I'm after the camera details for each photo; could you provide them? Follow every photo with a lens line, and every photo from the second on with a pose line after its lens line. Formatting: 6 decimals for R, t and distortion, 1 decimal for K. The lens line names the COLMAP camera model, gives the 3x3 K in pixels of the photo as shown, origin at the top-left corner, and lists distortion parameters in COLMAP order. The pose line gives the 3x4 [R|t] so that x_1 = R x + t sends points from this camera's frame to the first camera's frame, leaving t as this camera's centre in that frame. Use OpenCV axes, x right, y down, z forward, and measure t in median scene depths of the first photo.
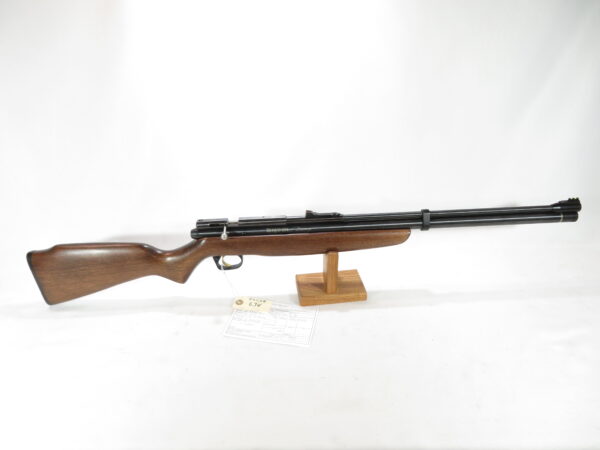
lens RADIAL K [[464.8, 0, 297.3], [0, 464.8, 223.0], [0, 0, 1]] dist [0.002207, -0.009954]
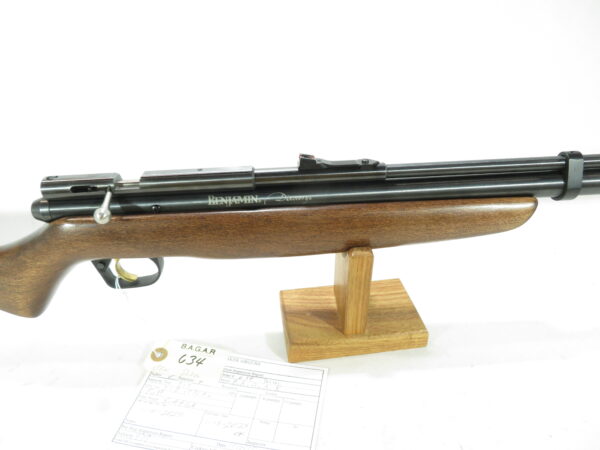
lens RADIAL K [[464.8, 0, 300.1], [0, 464.8, 229.1], [0, 0, 1]] dist [0.002207, -0.009954]
pose [[0.999823, -0.005570, 0.017964, 0.011211], [0.004286, 0.997487, 0.070720, 0.011493], [-0.018312, -0.070631, 0.997334, 0.558112]]
